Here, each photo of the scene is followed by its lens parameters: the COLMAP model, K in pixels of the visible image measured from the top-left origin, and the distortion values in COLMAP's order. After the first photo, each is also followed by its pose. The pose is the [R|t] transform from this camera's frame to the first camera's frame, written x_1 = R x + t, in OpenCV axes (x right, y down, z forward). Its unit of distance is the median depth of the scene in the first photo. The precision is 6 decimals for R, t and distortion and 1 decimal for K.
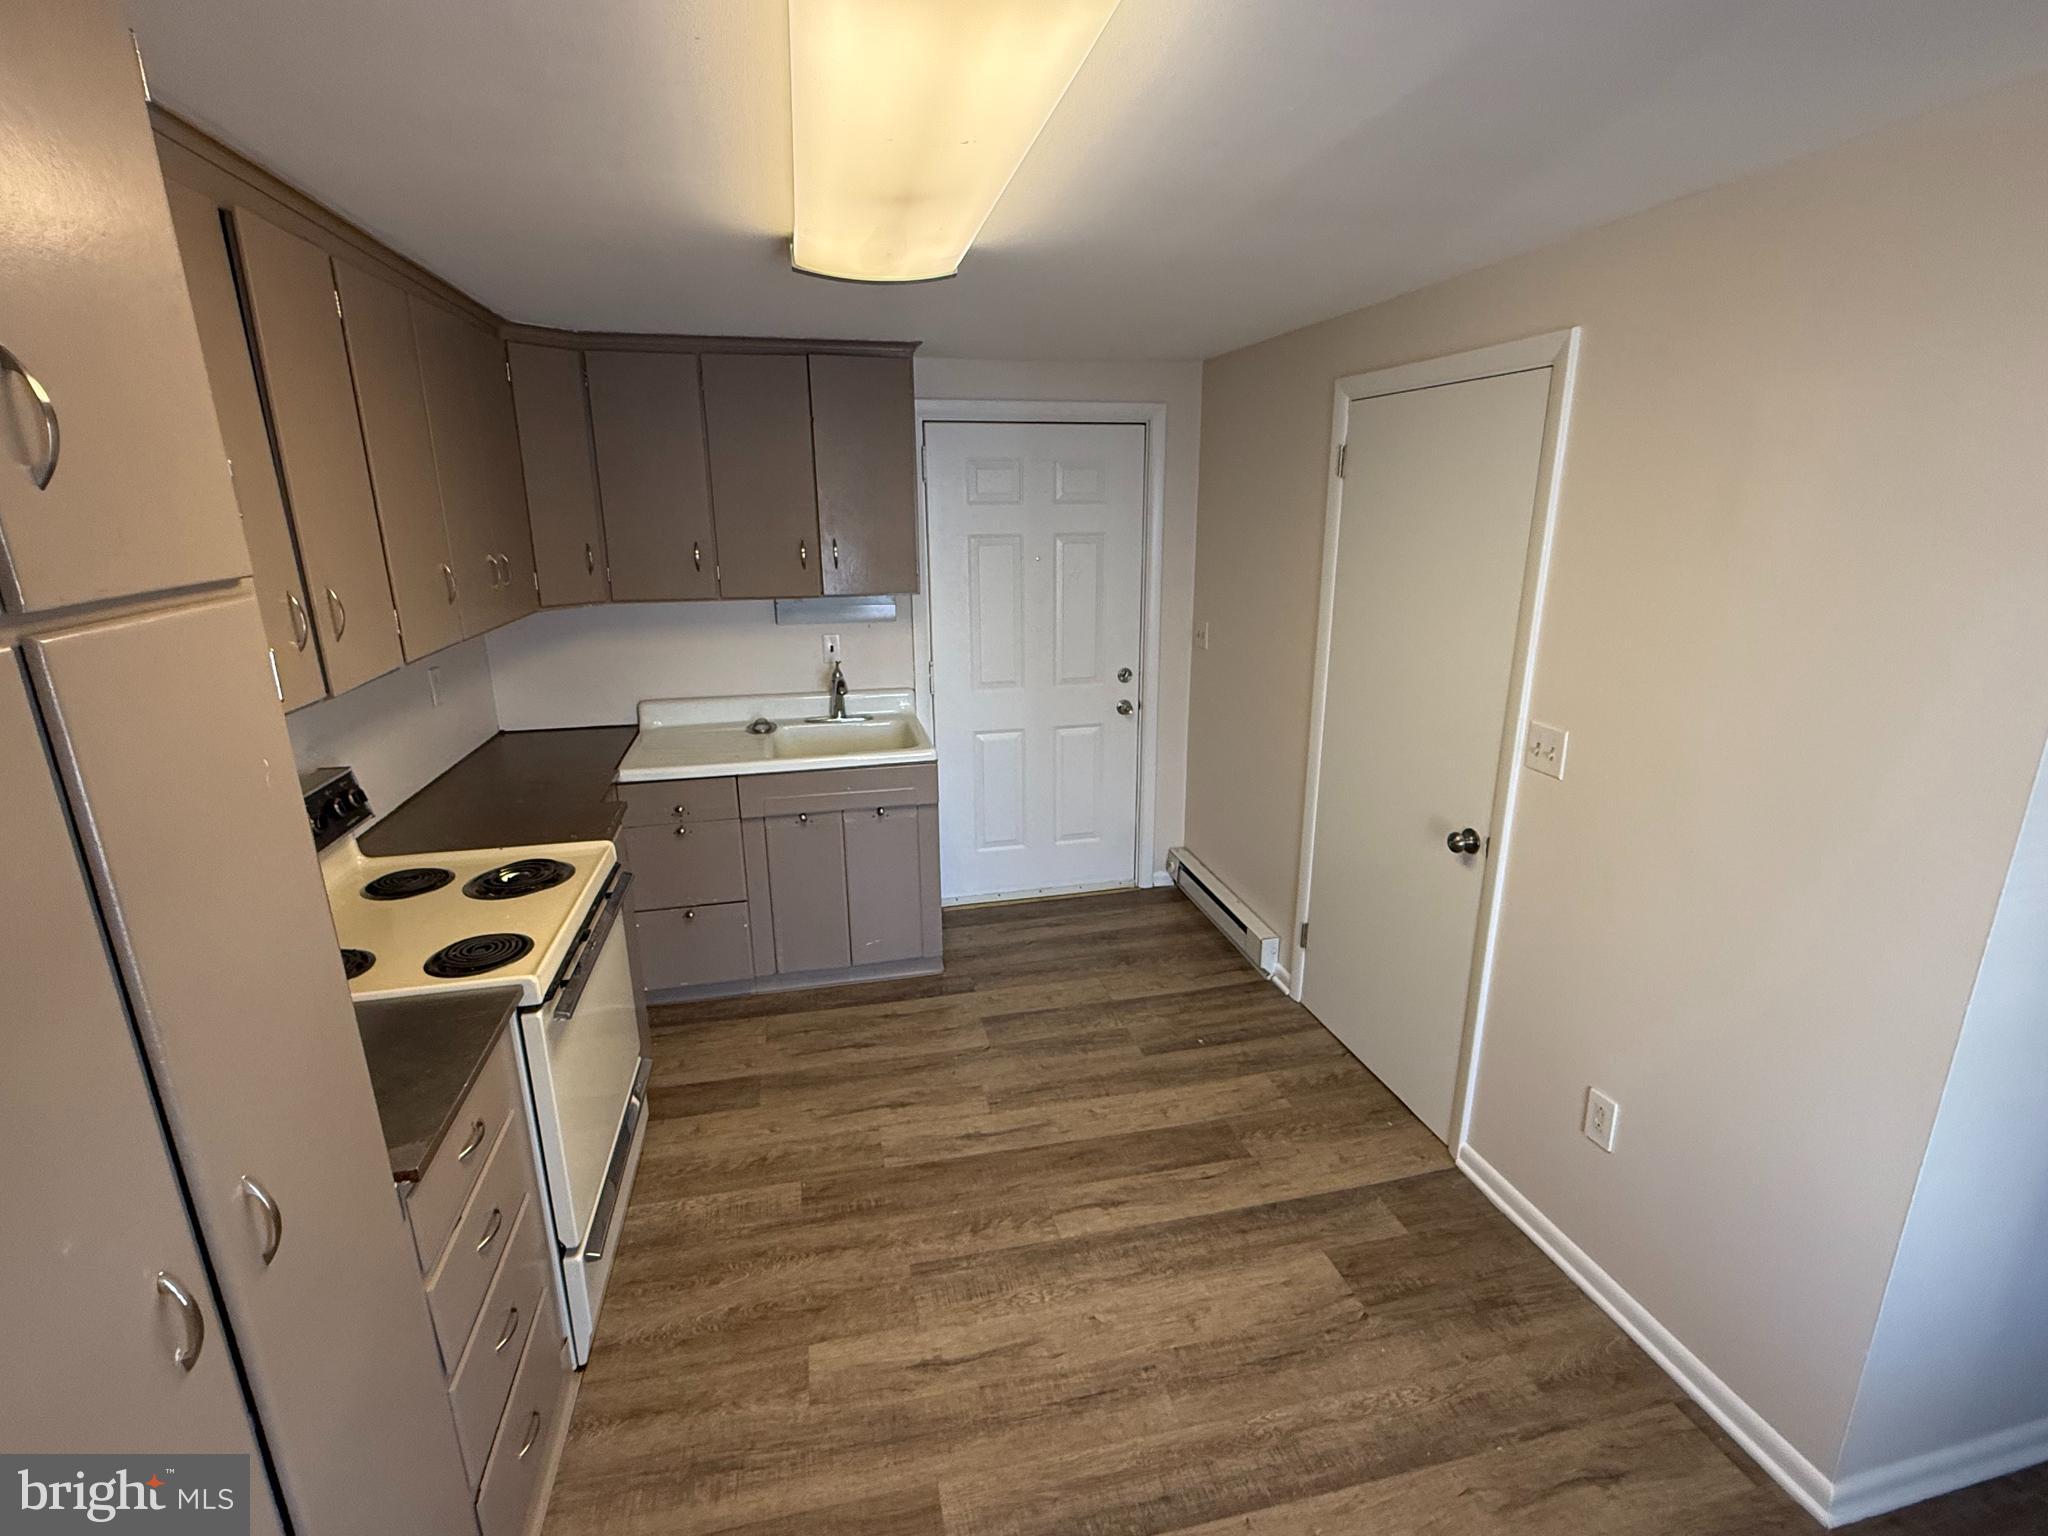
lens RADIAL K [[954.3, 0, 1029.5], [0, 954.3, 768.2], [0, 0, 1]] dist [-0.001596, -0.000831]
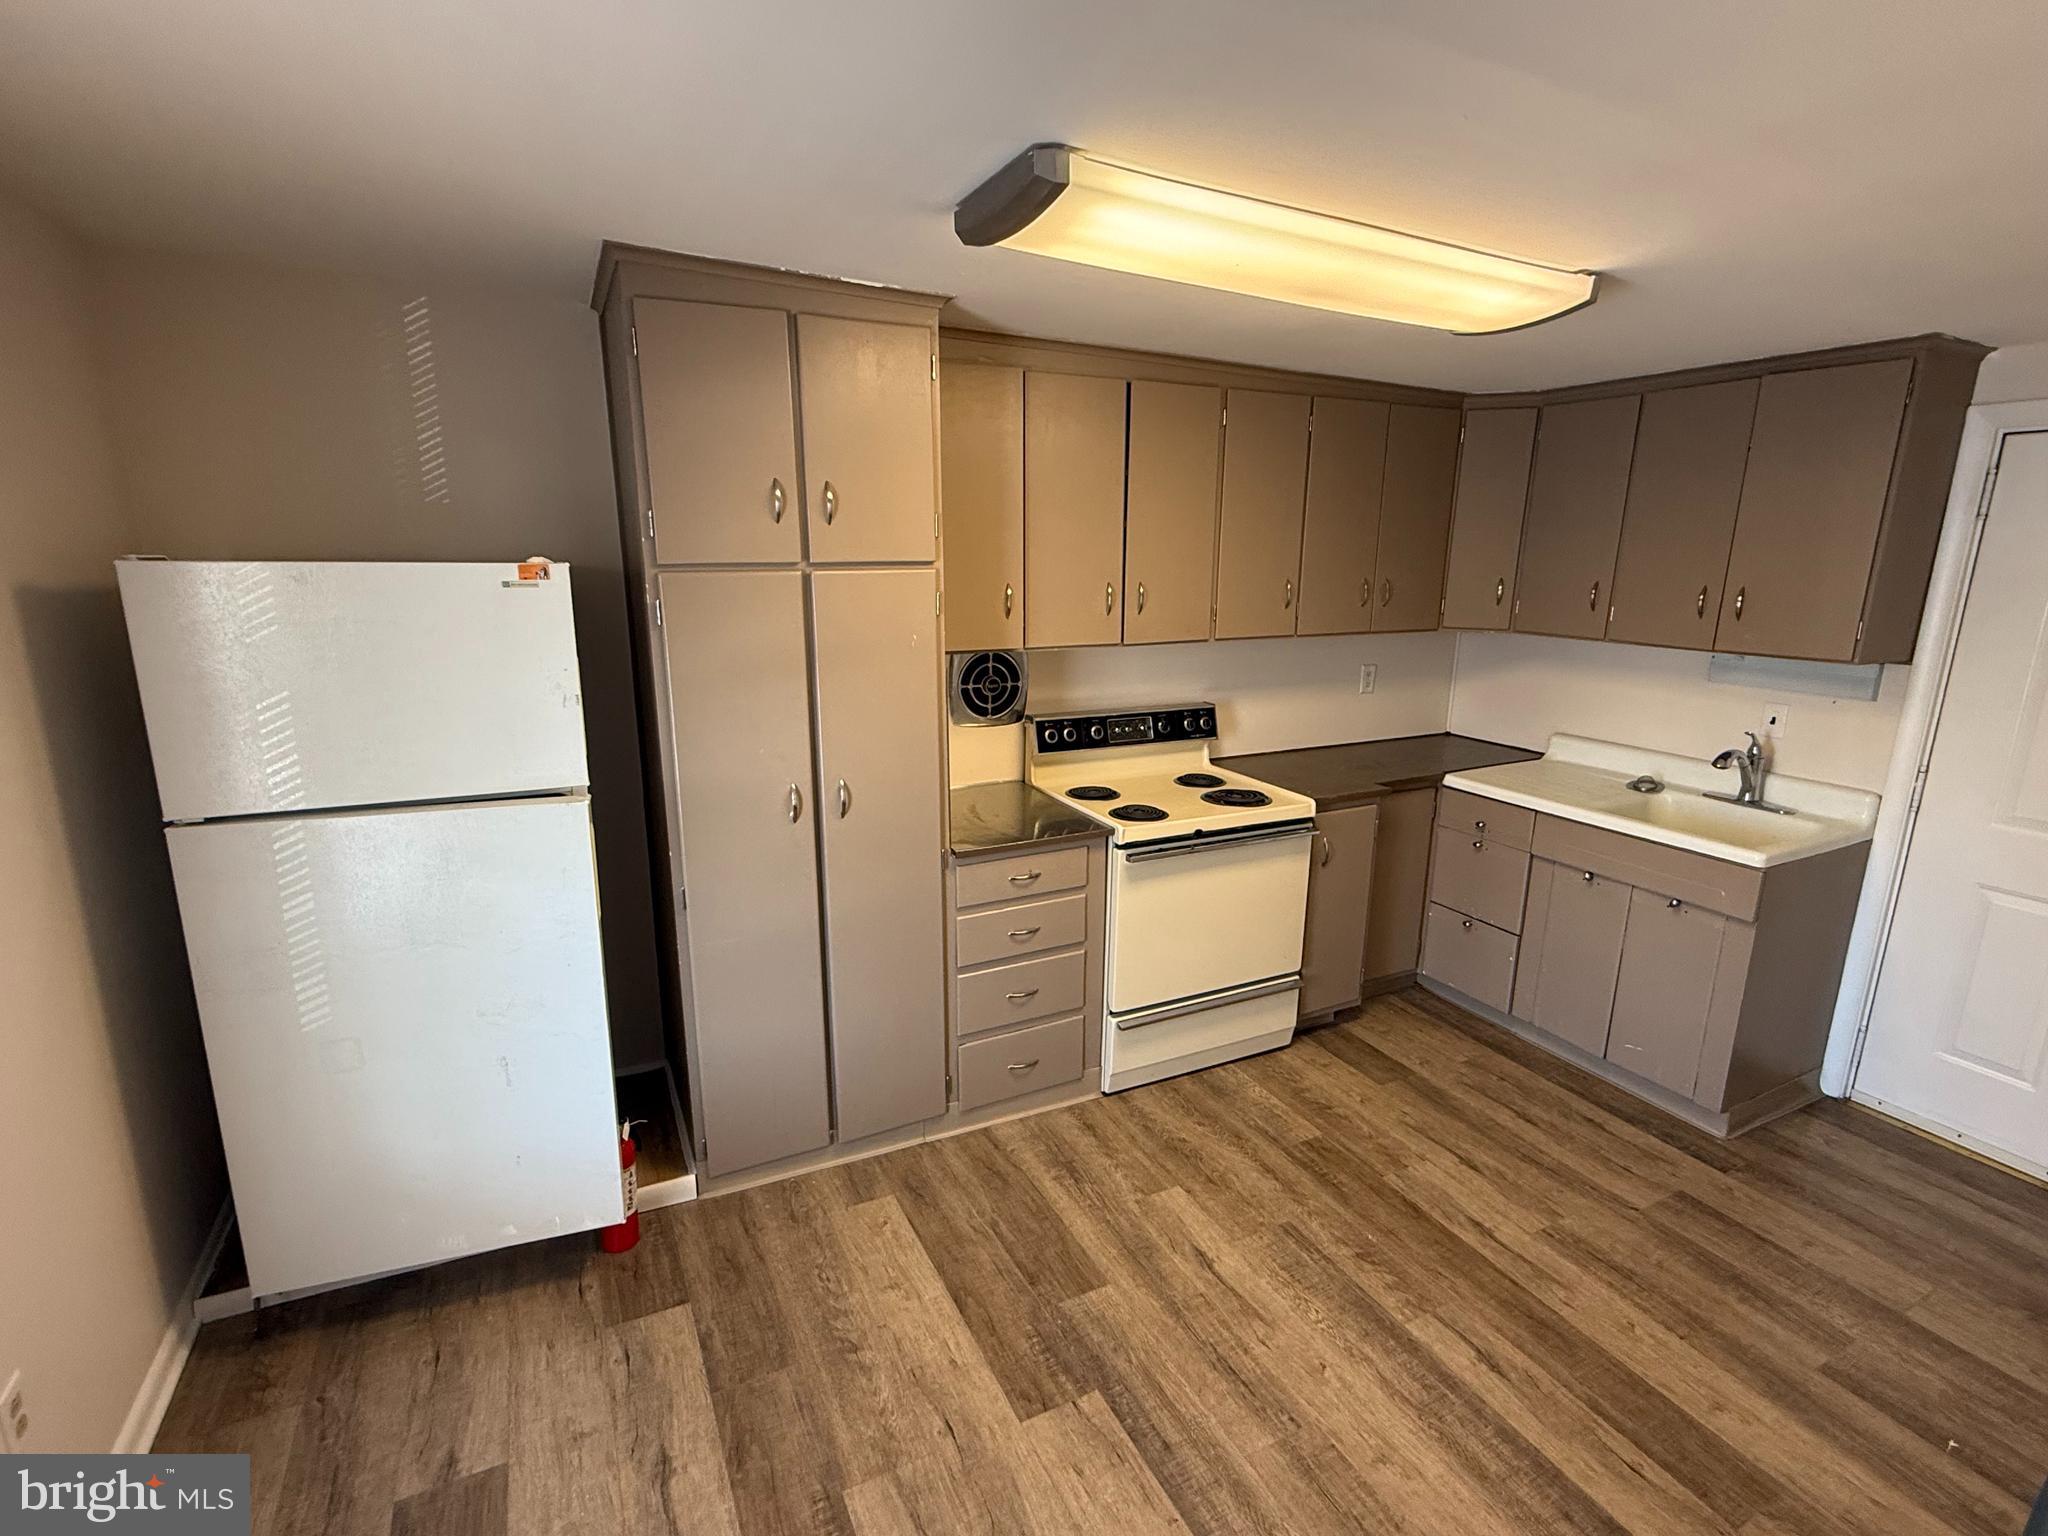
lens RADIAL K [[954.3, 0, 1021.4], [0, 954.3, 765.4], [0, 0, 1]] dist [-0.001596, -0.000831]
pose [[0.231794, 0.227998, -0.945668, 0.653376], [-0.274167, 0.948047, 0.161370, -0.065819], [0.933330, 0.221867, 0.282261, 0.252982]]
